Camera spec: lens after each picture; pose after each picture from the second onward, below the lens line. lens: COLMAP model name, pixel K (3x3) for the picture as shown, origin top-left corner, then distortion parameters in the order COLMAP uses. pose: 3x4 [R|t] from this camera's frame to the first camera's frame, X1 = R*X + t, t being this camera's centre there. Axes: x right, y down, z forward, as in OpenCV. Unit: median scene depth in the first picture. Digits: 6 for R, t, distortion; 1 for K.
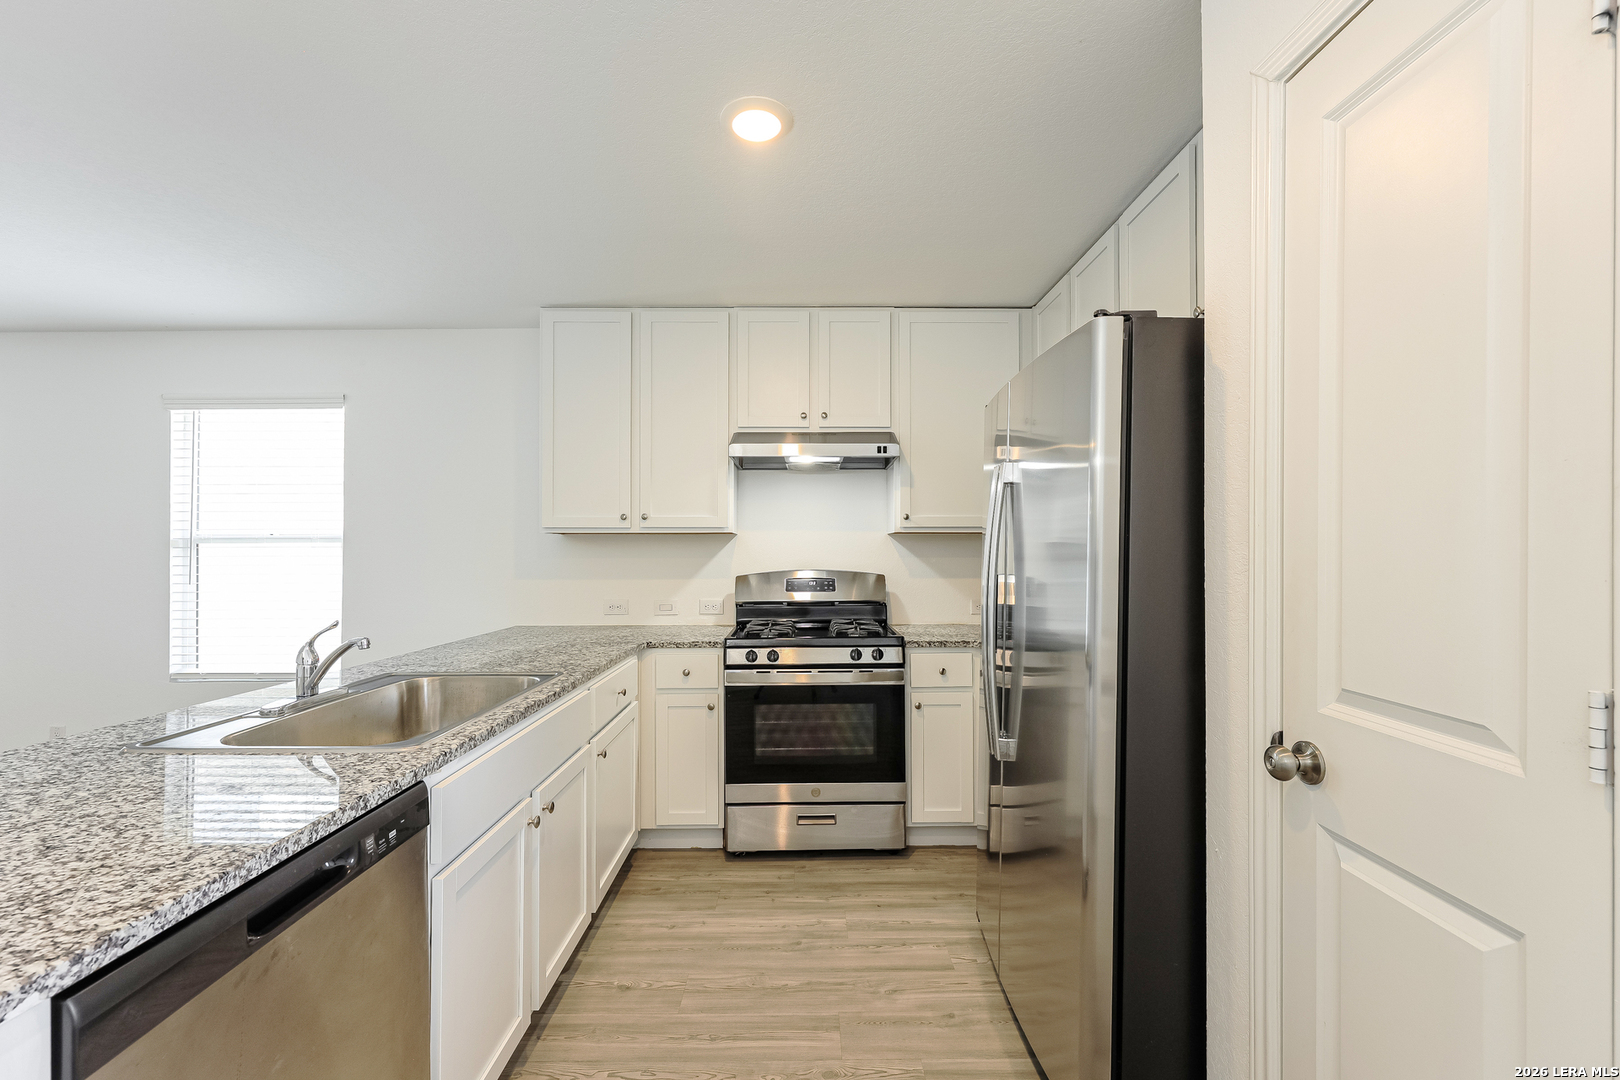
lens RADIAL K [[652.5, 0, 810.6], [0, 652.5, 546.0], [0, 0, 1]] dist [0.002470, 0.000212]
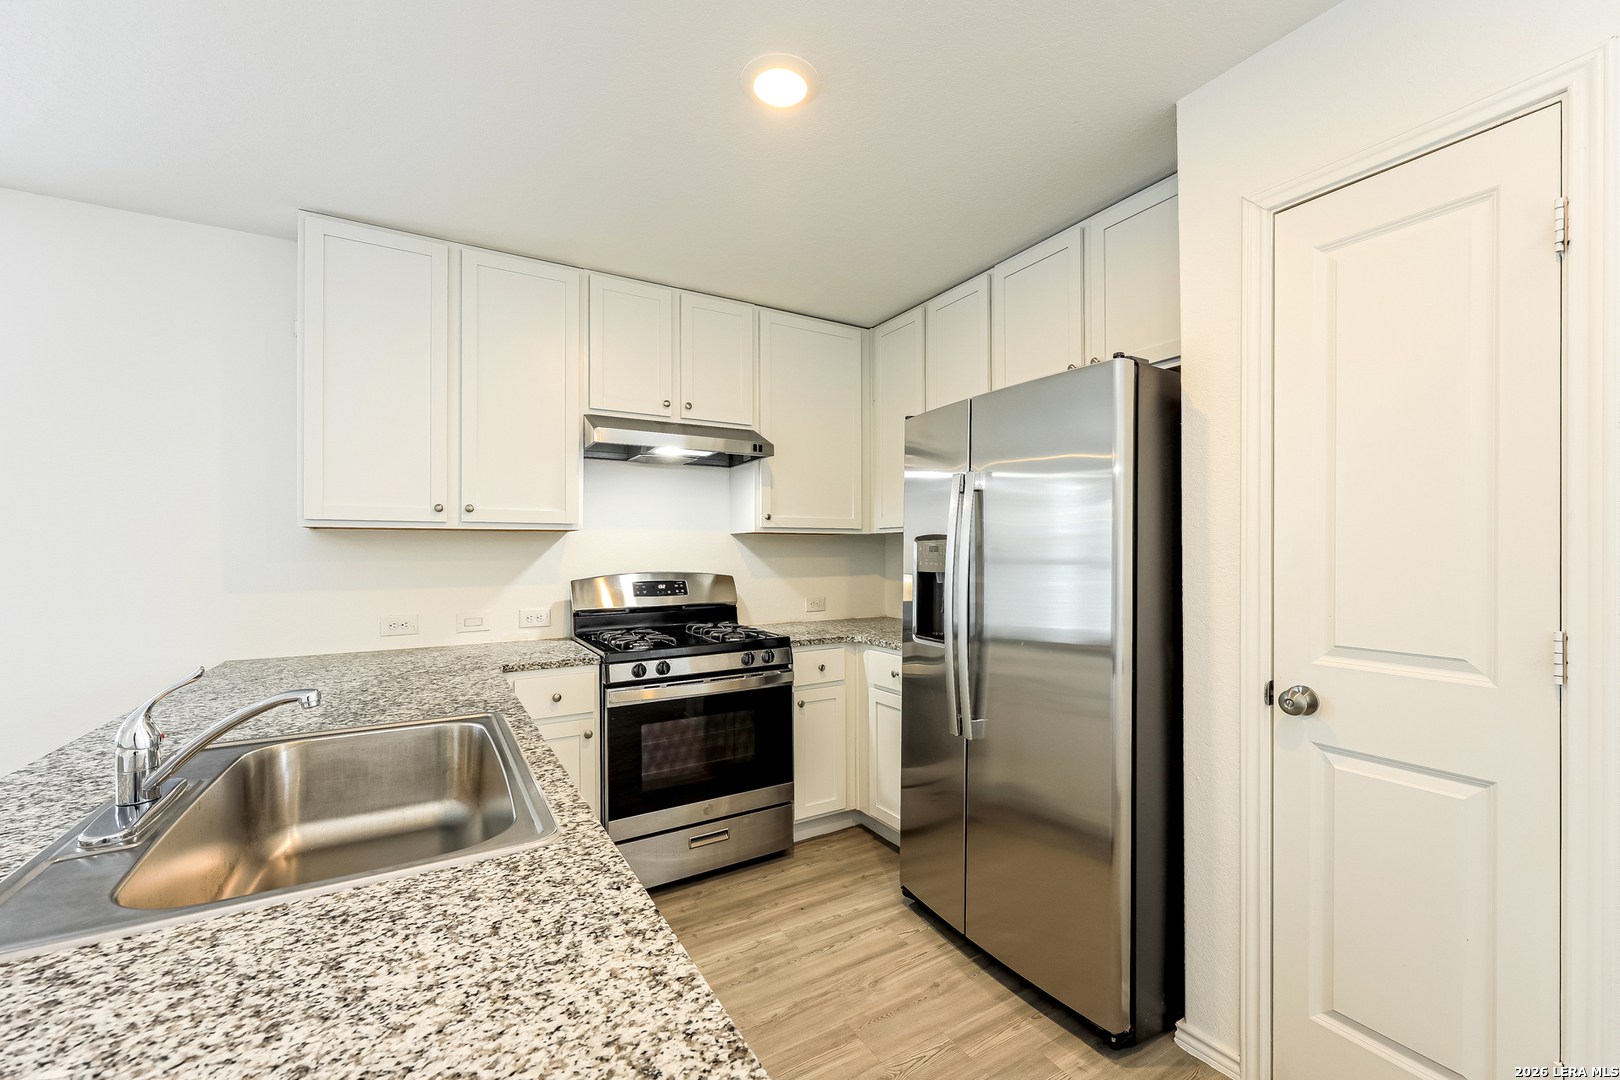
lens RADIAL K [[650.0, 0, 806.0], [0, 650.0, 548.7], [0, 0, 1]] dist [0.002570, 0.000080]
pose [[0.862806, 0.000930, 0.505534, -0.344100], [-0.002779, 0.999992, 0.002904, 0.000765], [-0.505527, -0.003911, 0.862802, 0.128255]]
